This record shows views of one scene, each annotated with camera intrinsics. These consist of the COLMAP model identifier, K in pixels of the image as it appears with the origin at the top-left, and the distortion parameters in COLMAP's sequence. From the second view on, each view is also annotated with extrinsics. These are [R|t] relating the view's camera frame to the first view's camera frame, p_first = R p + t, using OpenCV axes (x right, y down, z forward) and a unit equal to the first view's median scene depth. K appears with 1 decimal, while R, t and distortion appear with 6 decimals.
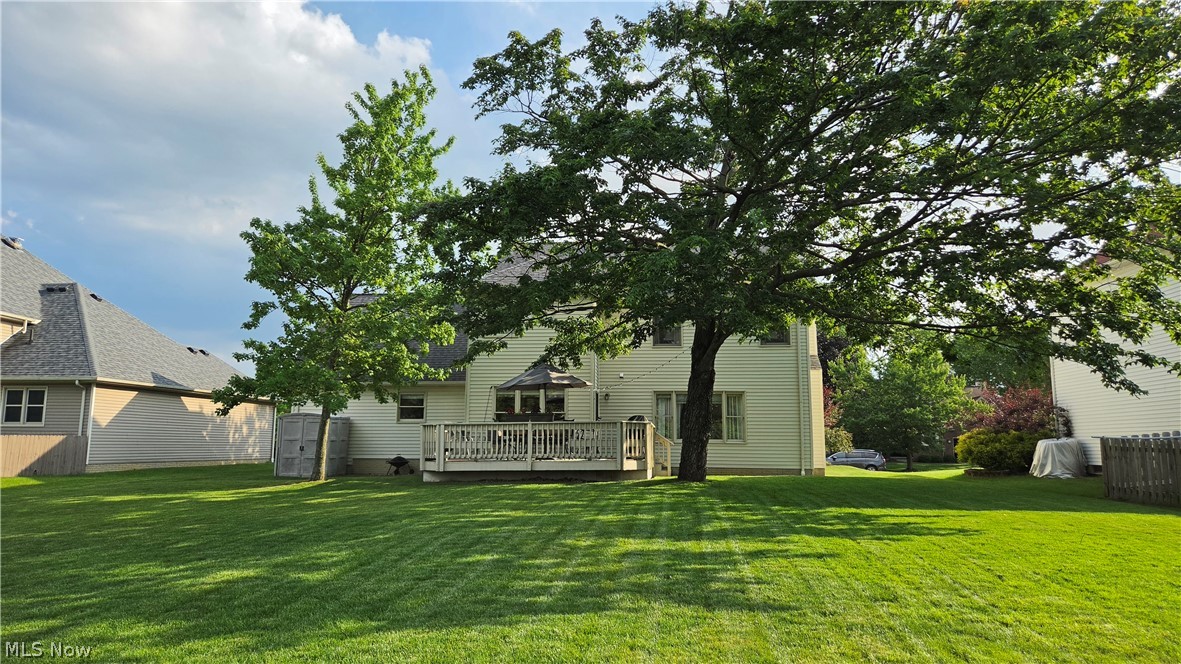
lens RADIAL K [[797.6, 0, 590.0], [0, 797.6, 328.5], [0, 0, 1]] dist [0.063897, 0.001065]
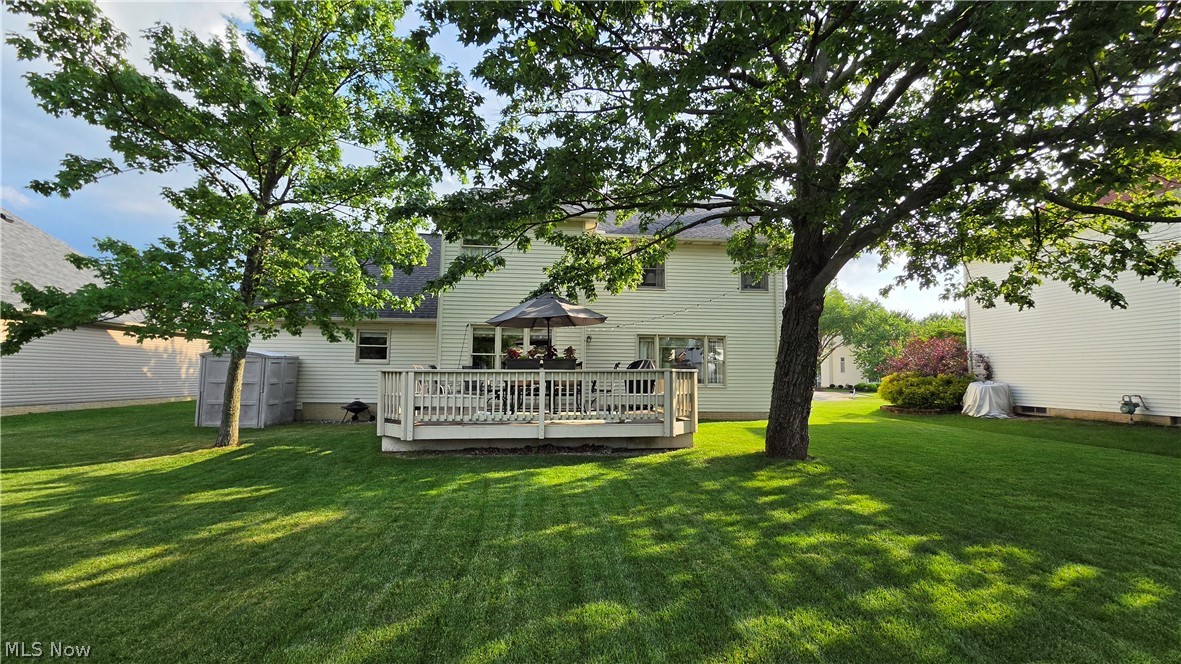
lens RADIAL K [[489.7, 0, 591.0], [0, 489.7, 332.5], [0, 0, 1]] dist [0.000440, -0.000056]
pose [[0.983014, 0.020572, 0.182375, -0.098421], [-0.031887, 0.997729, 0.059329, 0.050748], [-0.180740, -0.064137, 0.981438, 0.502199]]
